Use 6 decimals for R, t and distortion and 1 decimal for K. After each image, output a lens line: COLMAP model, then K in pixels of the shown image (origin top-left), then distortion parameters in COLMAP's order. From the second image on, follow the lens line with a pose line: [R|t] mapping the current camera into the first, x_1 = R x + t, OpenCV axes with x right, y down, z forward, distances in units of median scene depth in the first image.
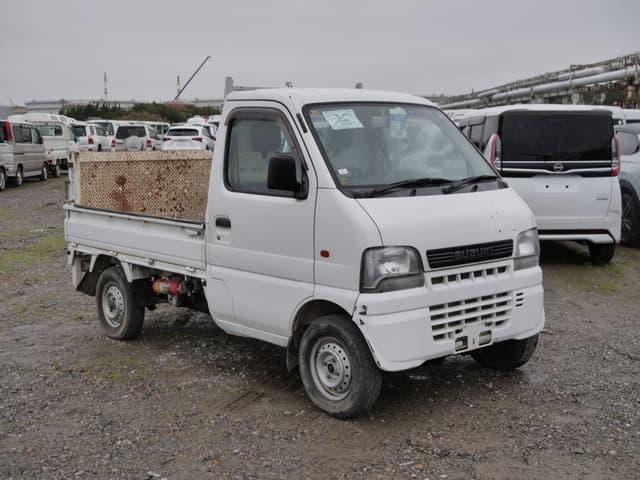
lens RADIAL K [[884.5, 0, 320.0], [0, 884.5, 240.0], [0, 0, 1]] dist [0.002454, 0.021768]
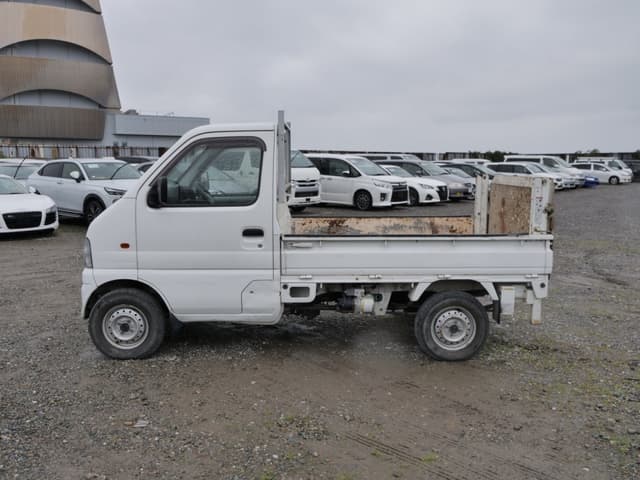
lens RADIAL K [[564.0, 0, 320.0], [0, 564.0, 240.0], [0, 0, 1]] dist [0.006183, 0.003871]
pose [[-0.641910, 0.103687, -0.759737, 0.598901], [-0.092172, 0.973196, 0.210696, -0.192018], [0.761220, 0.205275, -0.615148, 1.633127]]
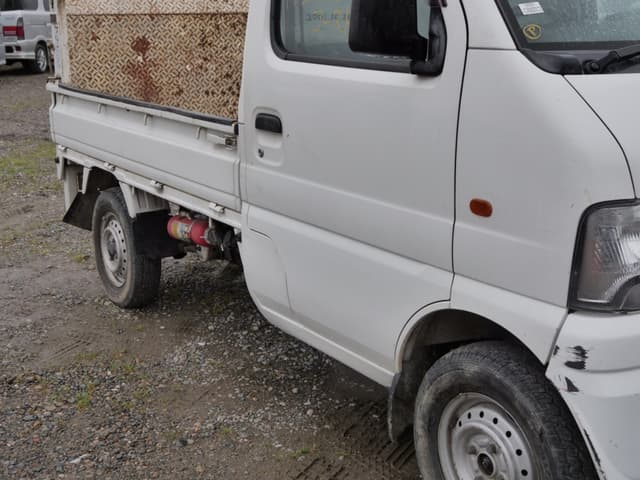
lens RADIAL K [[911.0, 0, 320.0], [0, 911.0, 240.0], [0, 0, 1]] dist [0.001542, 0.026425]
pose [[0.990671, 0.028225, -0.133319, -0.009961], [-0.010597, 0.991308, 0.131131, -0.020781], [0.135861, -0.128495, 0.982360, 0.463851]]
